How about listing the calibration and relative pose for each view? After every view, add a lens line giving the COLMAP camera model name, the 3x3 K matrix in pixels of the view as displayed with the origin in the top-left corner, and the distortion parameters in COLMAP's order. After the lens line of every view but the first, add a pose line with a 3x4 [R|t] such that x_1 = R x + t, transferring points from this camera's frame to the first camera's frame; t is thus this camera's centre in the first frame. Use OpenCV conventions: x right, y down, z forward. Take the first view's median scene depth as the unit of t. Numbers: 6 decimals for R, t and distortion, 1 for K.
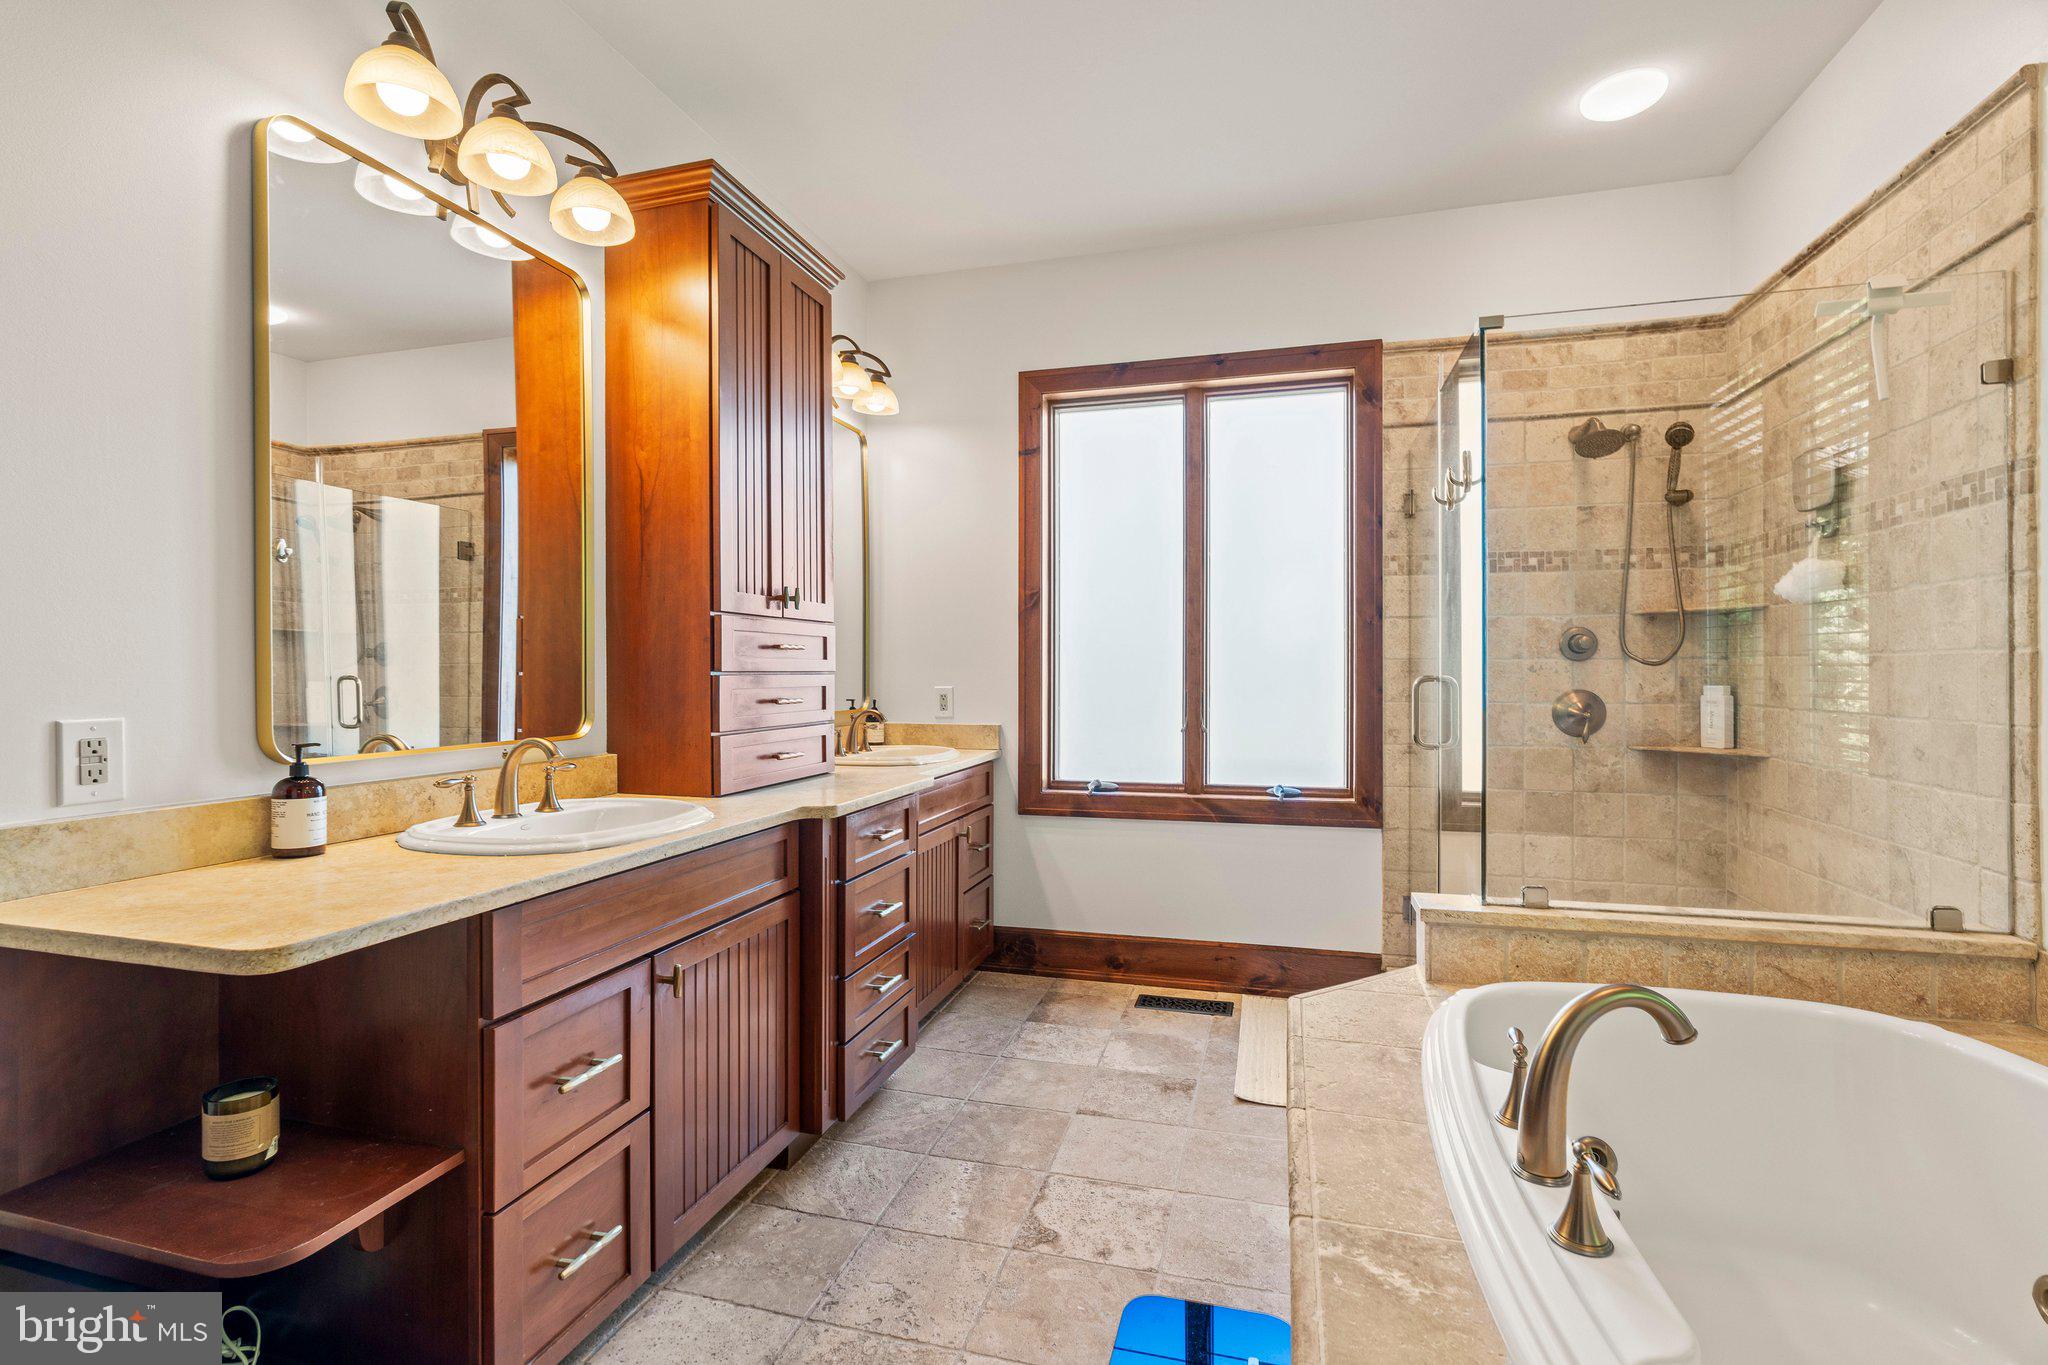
lens RADIAL K [[930.2, 0, 1009.2], [0, 930.2, 685.4], [0, 0, 1]] dist [-0.010147, 0.003853]
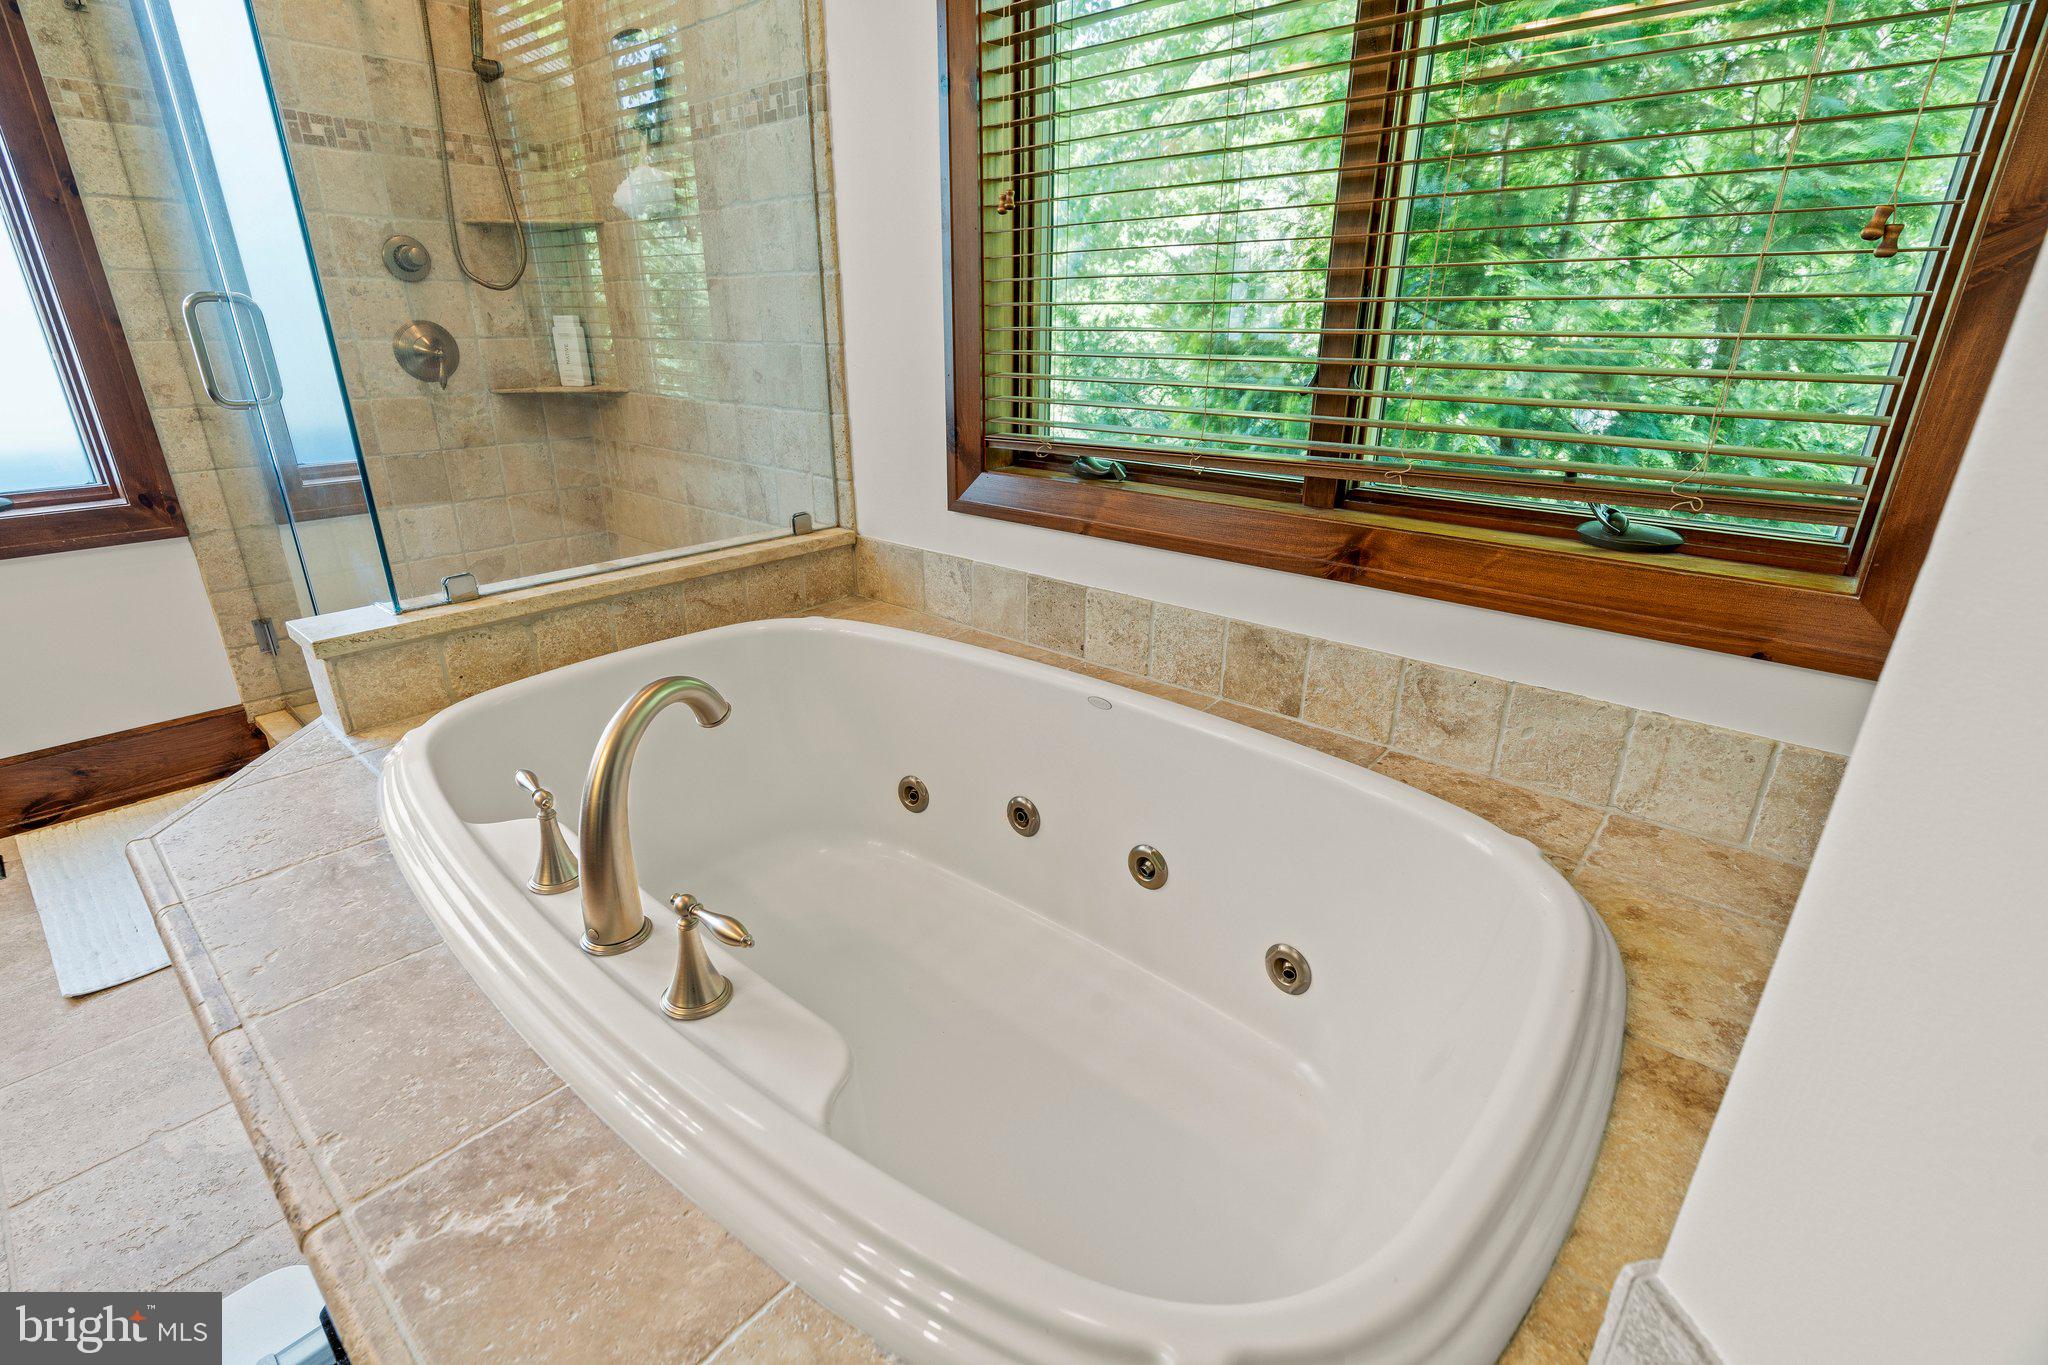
lens RADIAL K [[930.2, 0, 1009.2], [0, 930.2, 685.4], [0, 0, 1]] dist [-0.010147, 0.003853]
pose [[0.425681, -0.325665, 0.844238, 0.064609], [0.006783, 0.934113, 0.356914, 0.024173], [-0.904848, -0.146205, 0.399843, 0.230388]]
